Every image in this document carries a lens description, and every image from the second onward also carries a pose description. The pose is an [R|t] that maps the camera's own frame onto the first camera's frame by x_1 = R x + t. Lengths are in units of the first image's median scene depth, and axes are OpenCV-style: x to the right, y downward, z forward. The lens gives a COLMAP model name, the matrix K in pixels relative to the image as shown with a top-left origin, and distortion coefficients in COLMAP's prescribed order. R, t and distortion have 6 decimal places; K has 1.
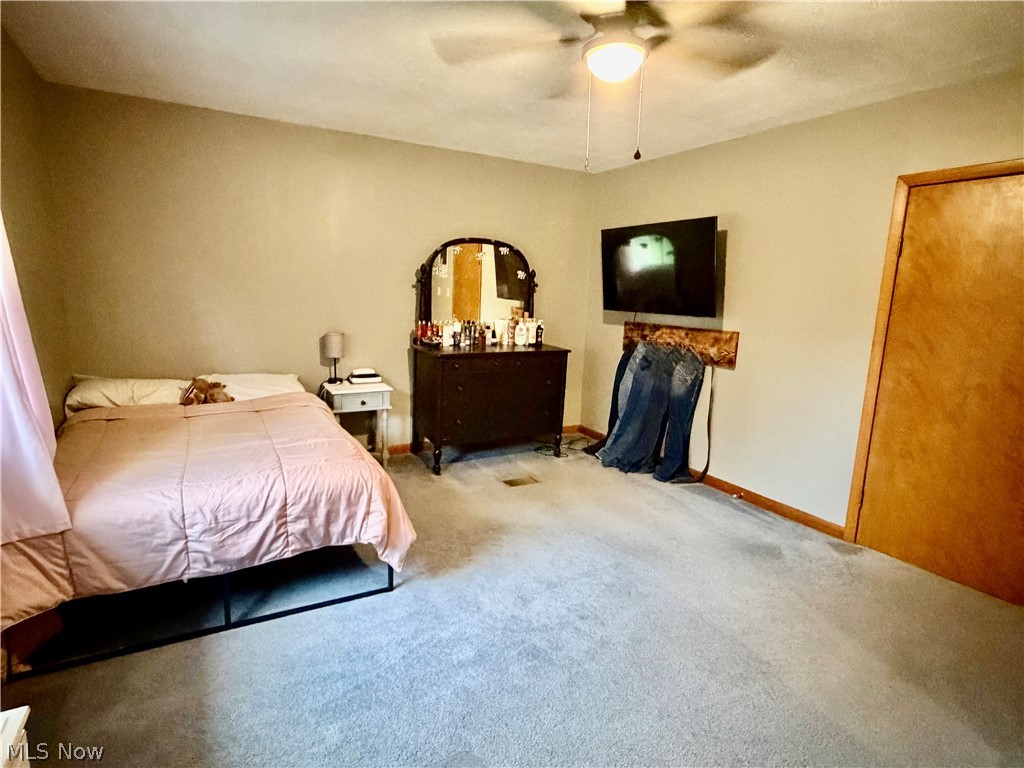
lens RADIAL K [[543.2, 0, 511.7], [0, 543.2, 387.0], [0, 0, 1]] dist [-0.019052, -0.000064]
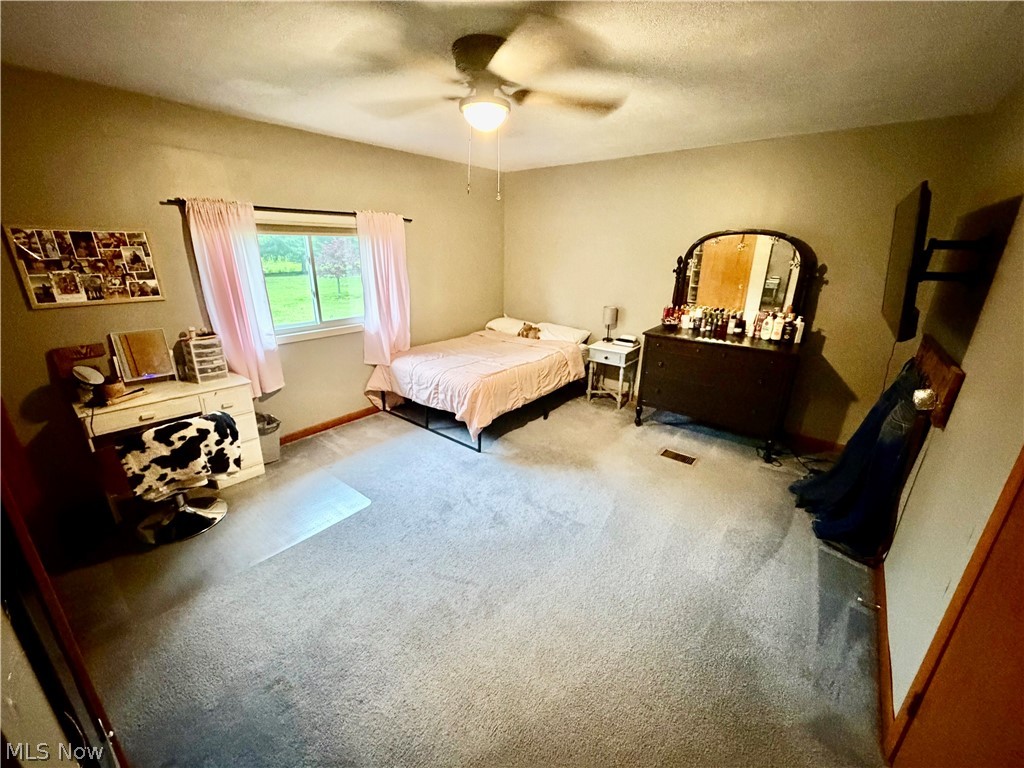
lens RADIAL K [[410.3, 0, 511.8], [0, 410.3, 384.5], [0, 0, 1]] dist [-0.000390, -0.000242]
pose [[0.368620, 0.268935, -0.889827, 0.615096], [-0.166541, 0.960855, 0.221411, -0.101725], [0.914540, 0.066576, 0.398979, 0.344286]]
